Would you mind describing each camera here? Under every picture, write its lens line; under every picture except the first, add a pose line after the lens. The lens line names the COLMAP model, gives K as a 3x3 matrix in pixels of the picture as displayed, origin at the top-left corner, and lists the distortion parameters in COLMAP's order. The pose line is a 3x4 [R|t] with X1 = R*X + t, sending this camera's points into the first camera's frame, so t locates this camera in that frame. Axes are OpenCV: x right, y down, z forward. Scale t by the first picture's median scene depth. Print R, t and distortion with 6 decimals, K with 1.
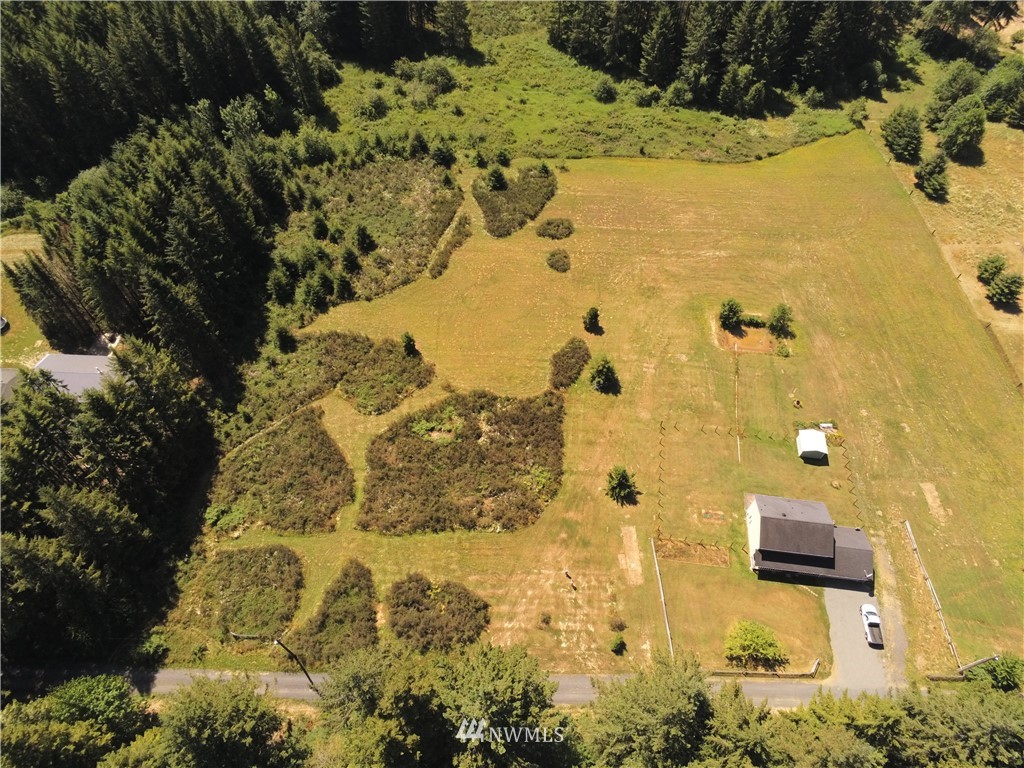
lens RADIAL K [[665.9, 0, 512.0], [0, 665.9, 384.0], [0, 0, 1]] dist [0.001117, 0.001165]
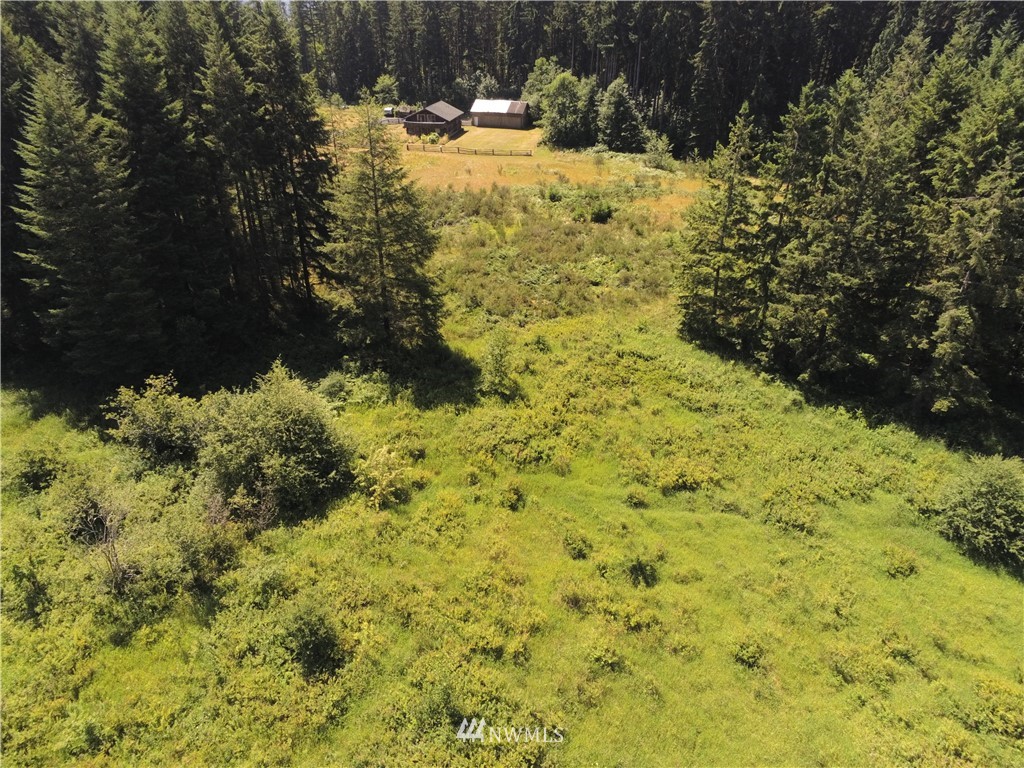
lens RADIAL K [[665.9, 0, 512.0], [0, 665.9, 384.0], [0, 0, 1]] dist [0.001117, 0.001165]
pose [[0.999326, 0.010983, -0.035025, -0.017976], [-0.024368, 0.912087, -0.409272, -0.373869], [0.027451, 0.409849, 0.911740, 0.746160]]
